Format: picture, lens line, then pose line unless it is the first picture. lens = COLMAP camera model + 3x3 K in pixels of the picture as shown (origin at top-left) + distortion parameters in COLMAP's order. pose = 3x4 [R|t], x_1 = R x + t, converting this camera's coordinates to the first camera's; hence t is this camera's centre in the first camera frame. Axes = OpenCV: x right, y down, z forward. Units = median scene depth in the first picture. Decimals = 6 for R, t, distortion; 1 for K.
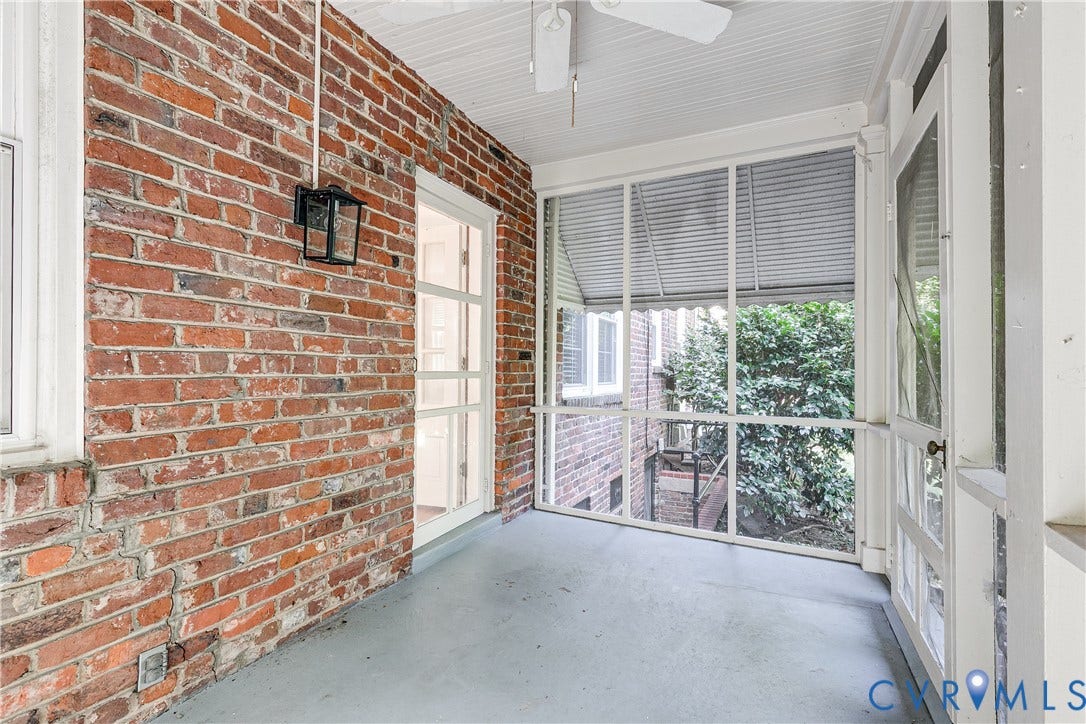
lens RADIAL K [[497.9, 0, 538.3], [0, 497.9, 363.4], [0, 0, 1]] dist [0.014457, -0.000472]
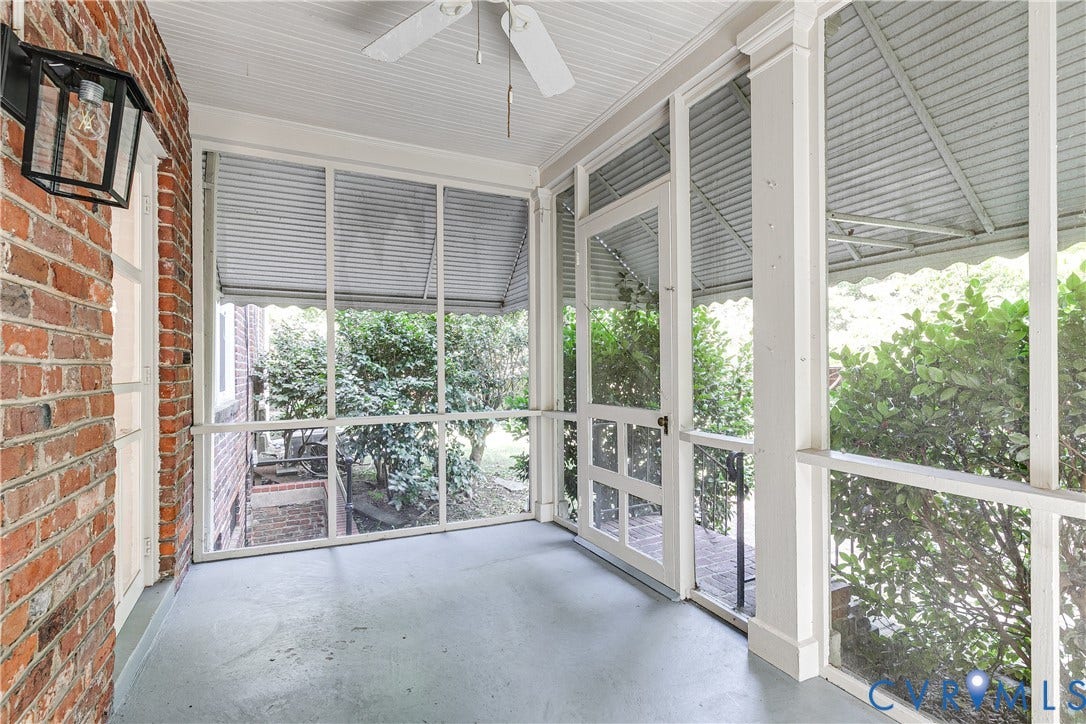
lens RADIAL K [[497.9, 0, 535.3], [0, 497.9, 363.1], [0, 0, 1]] dist [0.014457, -0.000472]
pose [[0.627067, -0.003461, 0.778958, -0.302937], [0.002715, 0.999994, 0.002257, -0.008651], [-0.778961, 0.000699, 0.627073, 0.146999]]
